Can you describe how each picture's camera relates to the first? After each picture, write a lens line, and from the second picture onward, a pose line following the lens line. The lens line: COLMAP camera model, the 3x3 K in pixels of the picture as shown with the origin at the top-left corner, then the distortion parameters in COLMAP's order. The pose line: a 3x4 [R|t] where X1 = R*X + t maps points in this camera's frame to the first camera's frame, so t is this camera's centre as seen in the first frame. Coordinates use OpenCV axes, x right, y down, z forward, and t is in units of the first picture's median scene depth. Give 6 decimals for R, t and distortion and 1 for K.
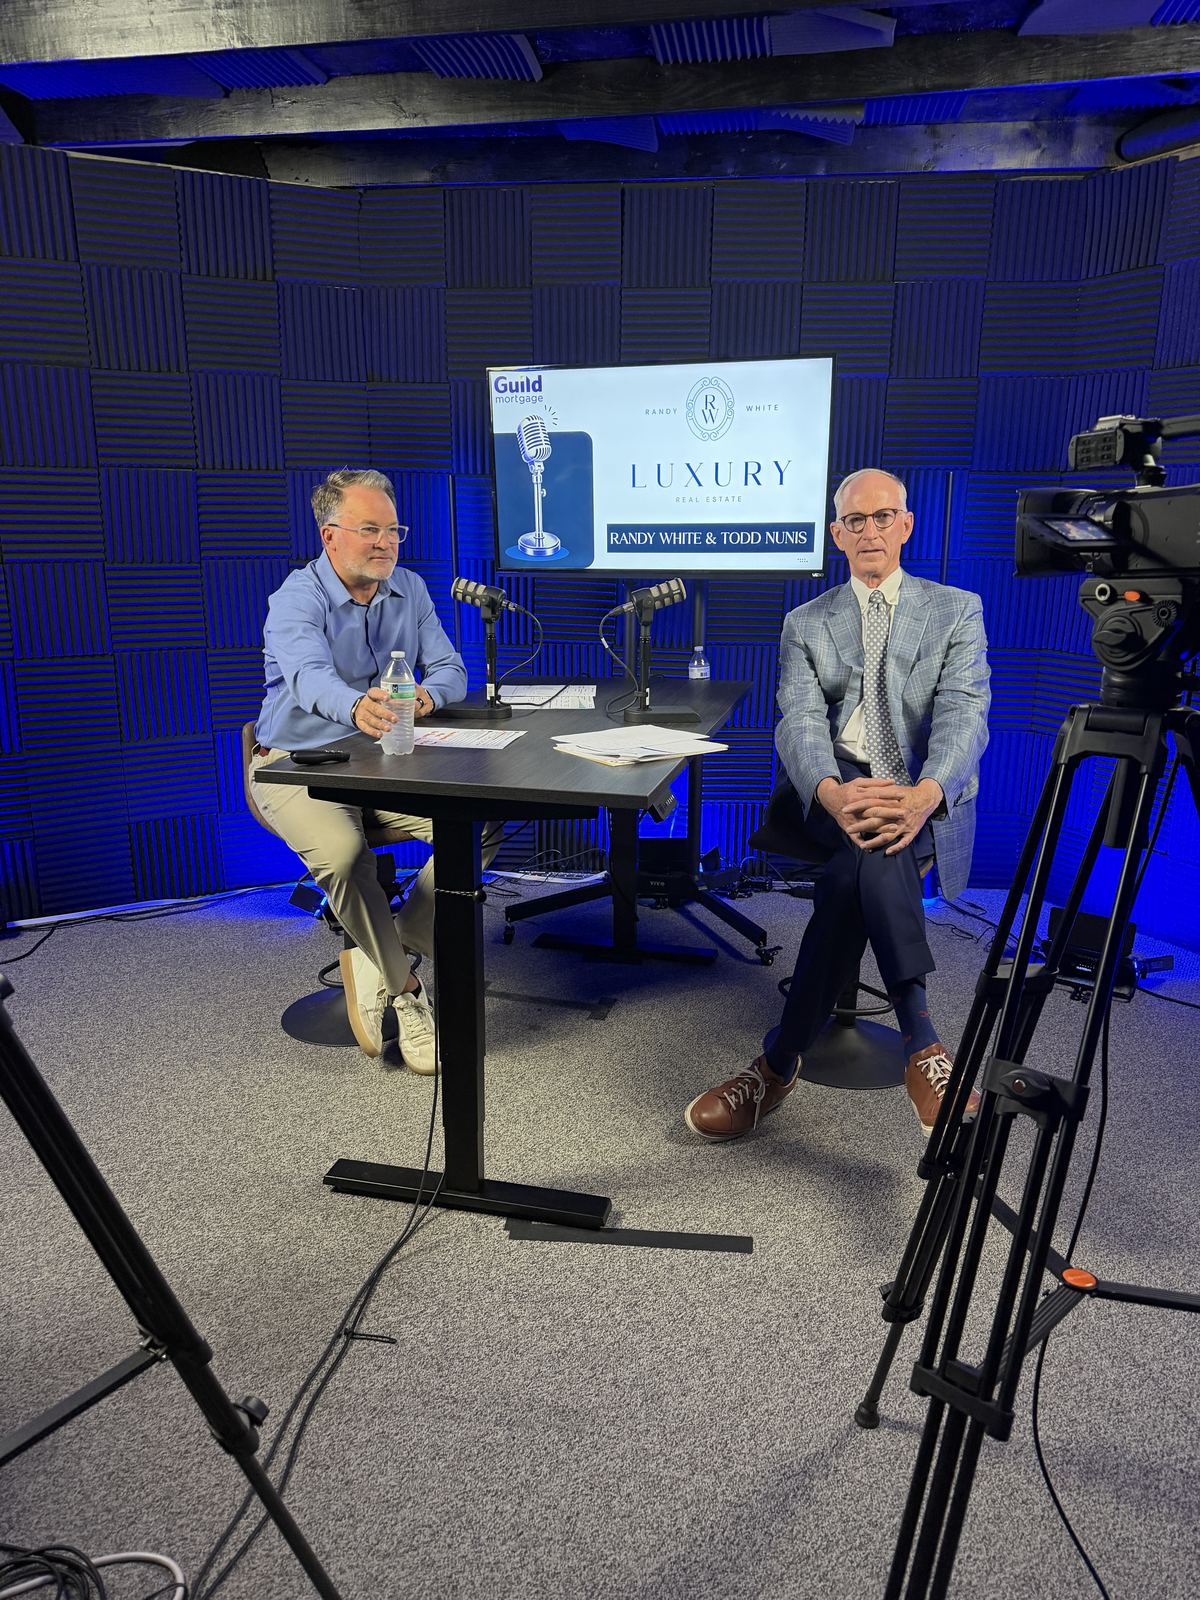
lens RADIAL K [[1140.8, 0, 604.2], [0, 1140.8, 803.0], [0, 0, 1]] dist [0.004666, 0.001575]
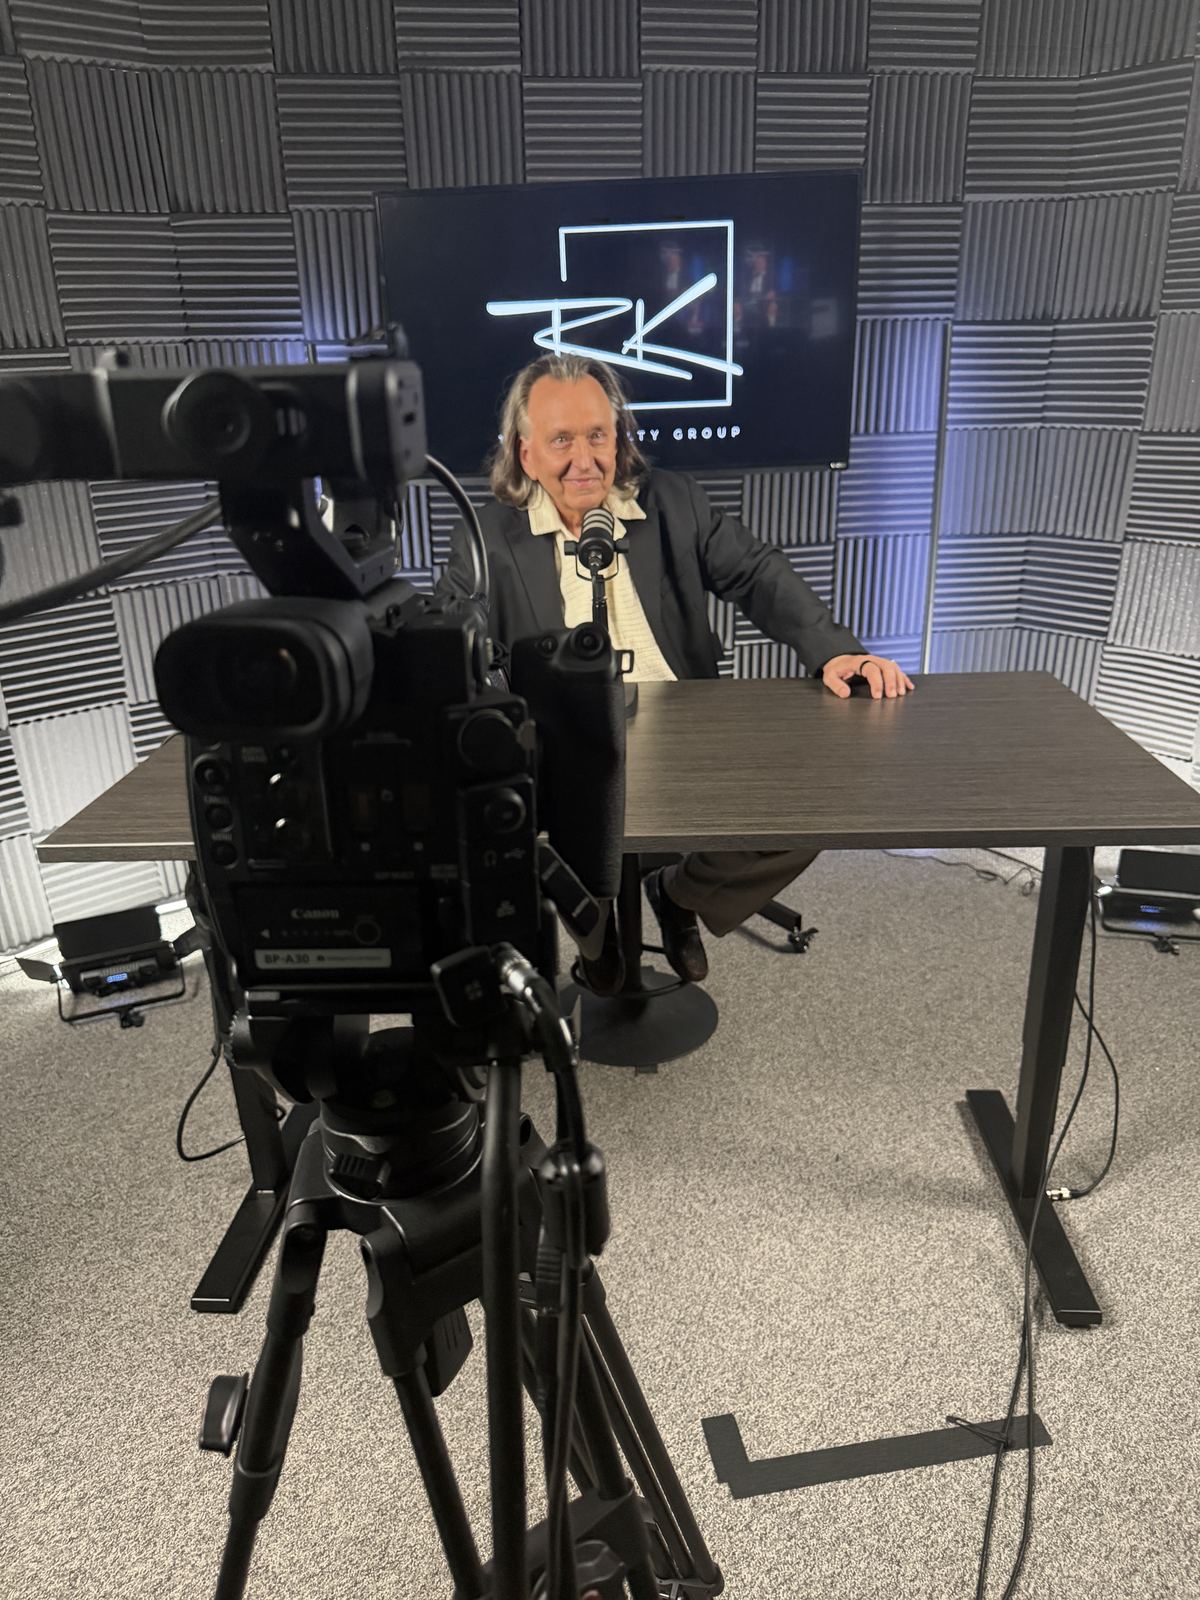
lens RADIAL K [[1144.2, 0, 600.0], [0, 1144.2, 800.0], [0, 0, 1]] dist [-0.005453, -0.005229]
pose [[0.967947, -0.116745, 0.222370, -0.165671], [0.085938, 0.985908, 0.143530, -0.096165], [-0.235993, -0.119820, 0.964339, 0.233528]]
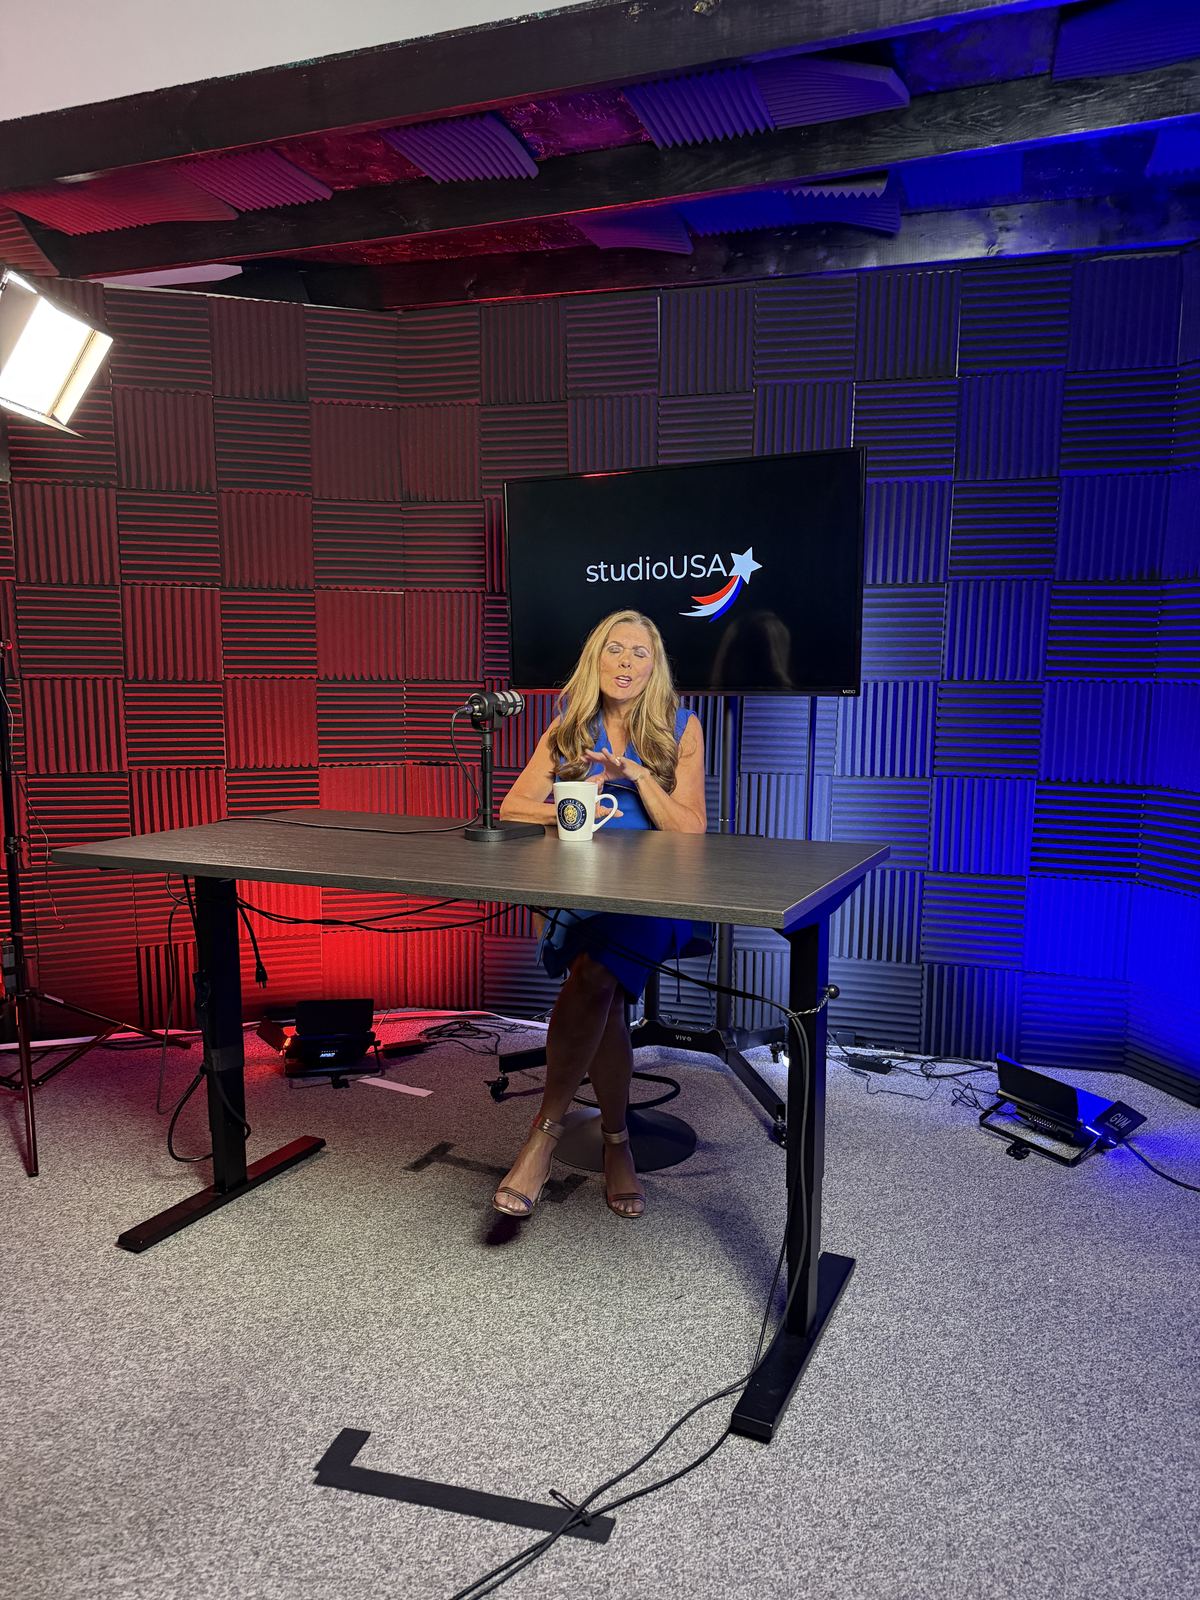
lens RADIAL K [[1142.8, 0, 596.8], [0, 1142.8, 817.8], [0, 0, 1]] dist [0.004695, -0.000275]
pose [[0.985256, 0.025236, -0.169214, 0.143614], [-0.044144, 0.993069, -0.108930, -0.001038], [0.165292, 0.114794, 0.979541, 0.117944]]
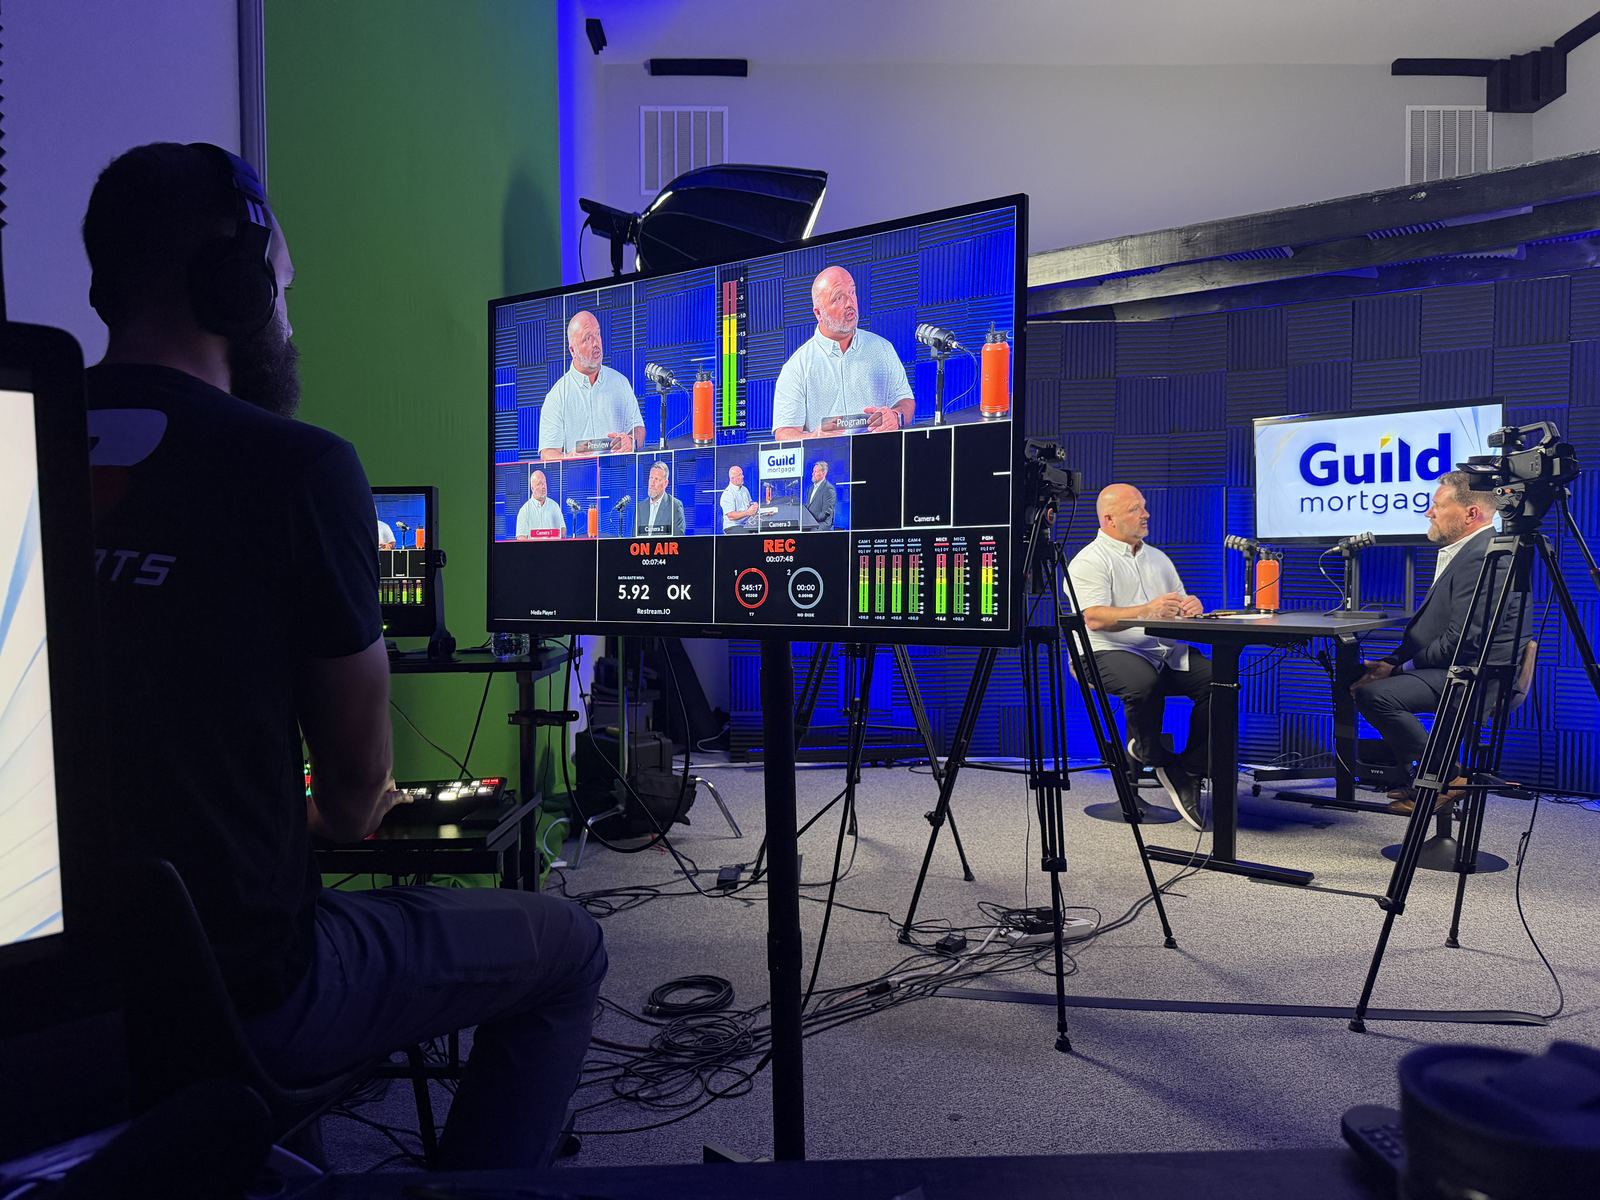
lens RADIAL K [[1142.8, 0, 800.0], [0, 1142.8, 600.0], [0, 0, 1]] dist [0.004695, -0.000275]
pose [[0.888436, 0.007536, -0.458938, 0.066380], [-0.104128, 0.977106, -0.185530, 0.215089], [0.447033, 0.212620, 0.868881, -0.585084]]
